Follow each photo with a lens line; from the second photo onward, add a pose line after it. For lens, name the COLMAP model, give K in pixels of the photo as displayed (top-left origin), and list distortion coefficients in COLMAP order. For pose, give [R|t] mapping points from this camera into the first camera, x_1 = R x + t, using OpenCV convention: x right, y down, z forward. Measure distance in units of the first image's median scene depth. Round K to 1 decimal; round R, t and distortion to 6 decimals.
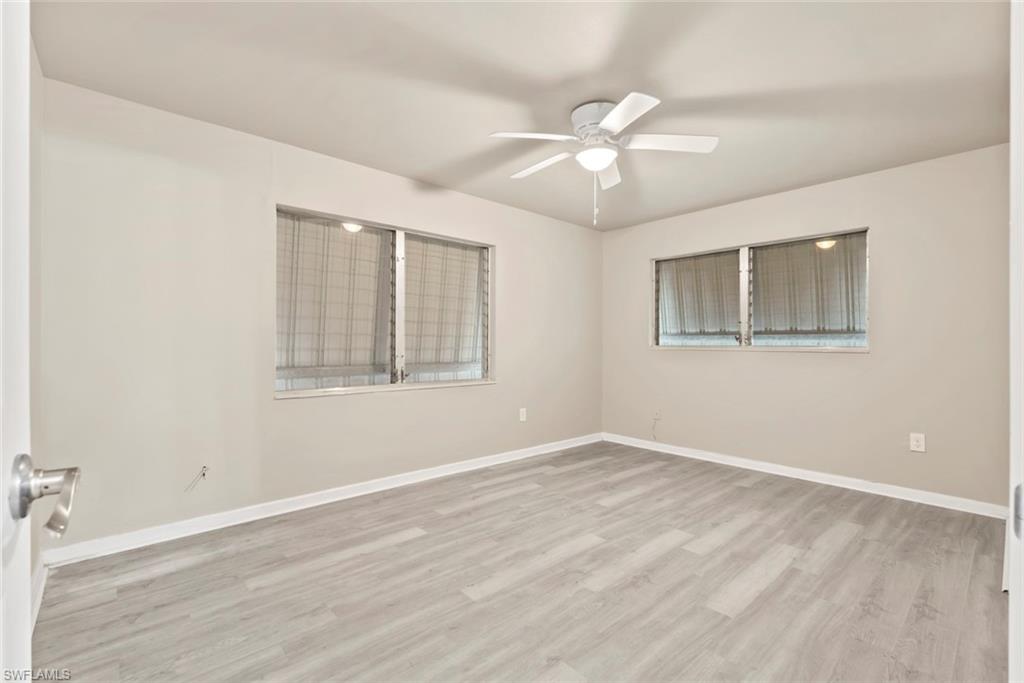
lens RADIAL K [[455.0, 0, 513.2], [0, 455.0, 337.9], [0, 0, 1]] dist [-0.000025, 0.000221]
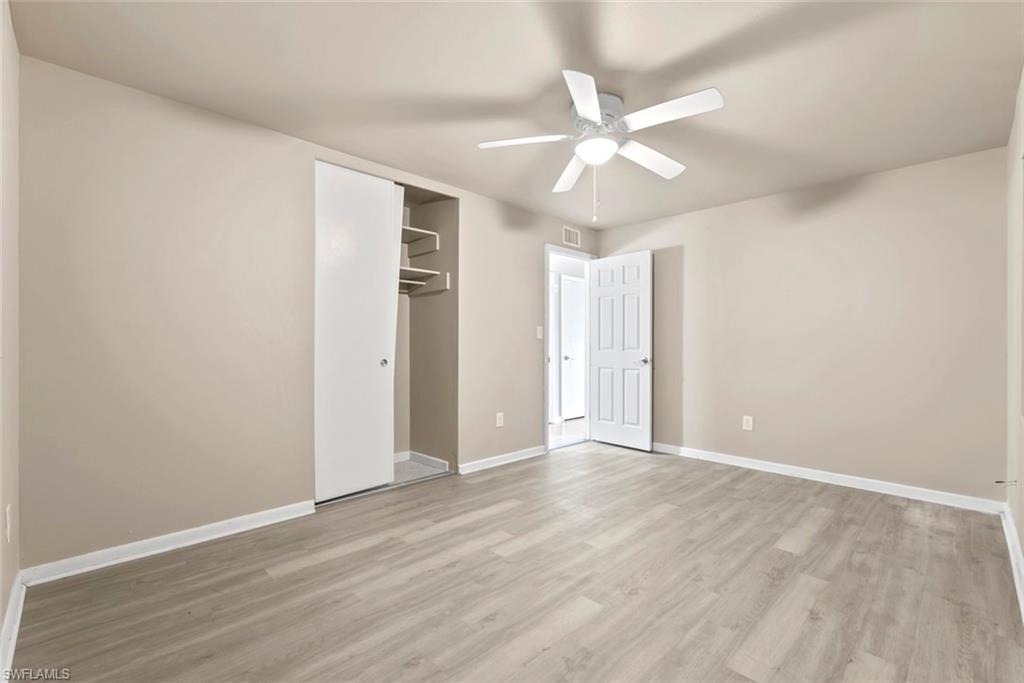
lens RADIAL K [[455.0, 0, 511.7], [0, 455.0, 344.2], [0, 0, 1]] dist [-0.000025, 0.000221]
pose [[-0.999243, -0.005907, -0.038442, 0.418560], [-0.005144, 0.999789, -0.019906, 0.036327], [0.038551, -0.019693, -0.999063, 2.068437]]
